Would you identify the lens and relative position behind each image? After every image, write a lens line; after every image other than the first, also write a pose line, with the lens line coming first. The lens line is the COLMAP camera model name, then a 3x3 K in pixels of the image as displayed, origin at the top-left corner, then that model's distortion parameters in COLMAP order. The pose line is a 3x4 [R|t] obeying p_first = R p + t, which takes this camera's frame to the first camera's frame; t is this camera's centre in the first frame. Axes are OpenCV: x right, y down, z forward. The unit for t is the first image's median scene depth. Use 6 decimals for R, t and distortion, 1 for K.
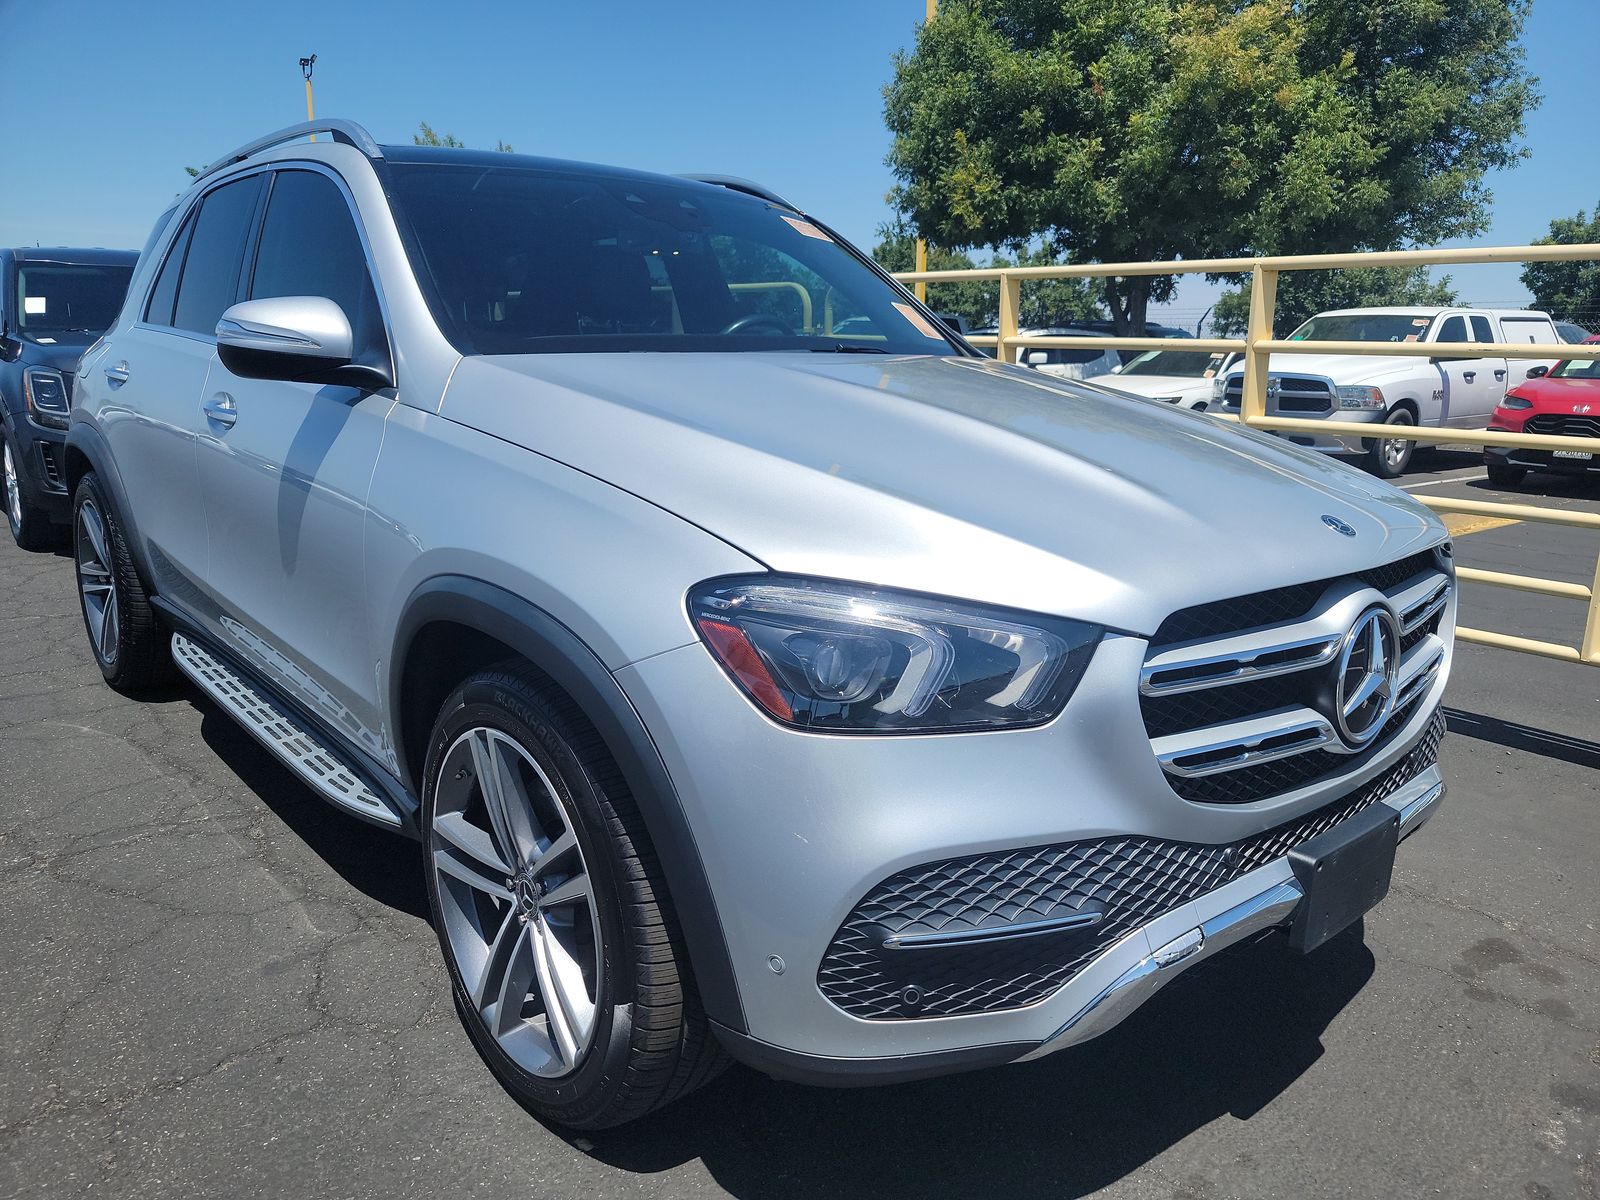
lens RADIAL K [[1112.7, 0, 799.8], [0, 1112.7, 601.3], [0, 0, 1]] dist [0.049240, -0.044349]
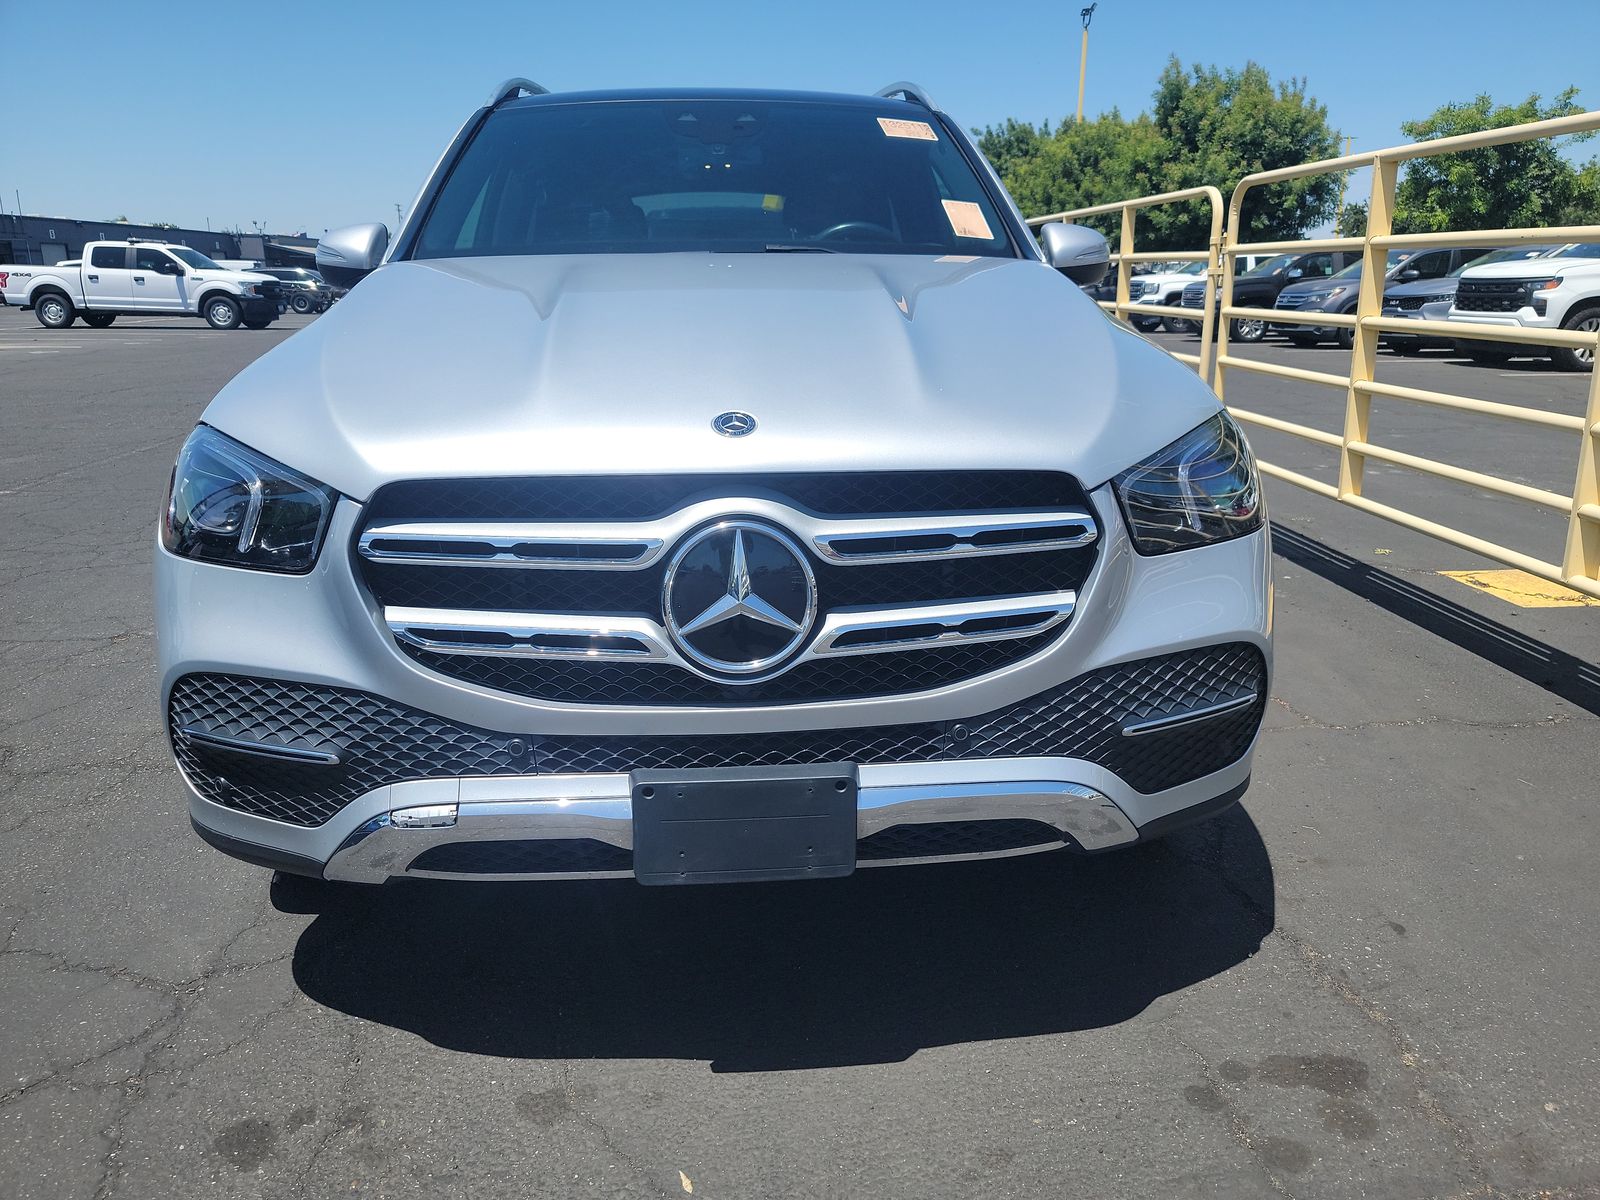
lens RADIAL K [[1112.7, 0, 807.6], [0, 1112.7, 606.4], [0, 0, 1]] dist [0.049240, -0.044349]
pose [[0.783661, 0.137839, -0.605702, 0.839004], [-0.106206, 0.990444, 0.087984, -0.005496], [0.612042, -0.004620, 0.790812, 0.276744]]
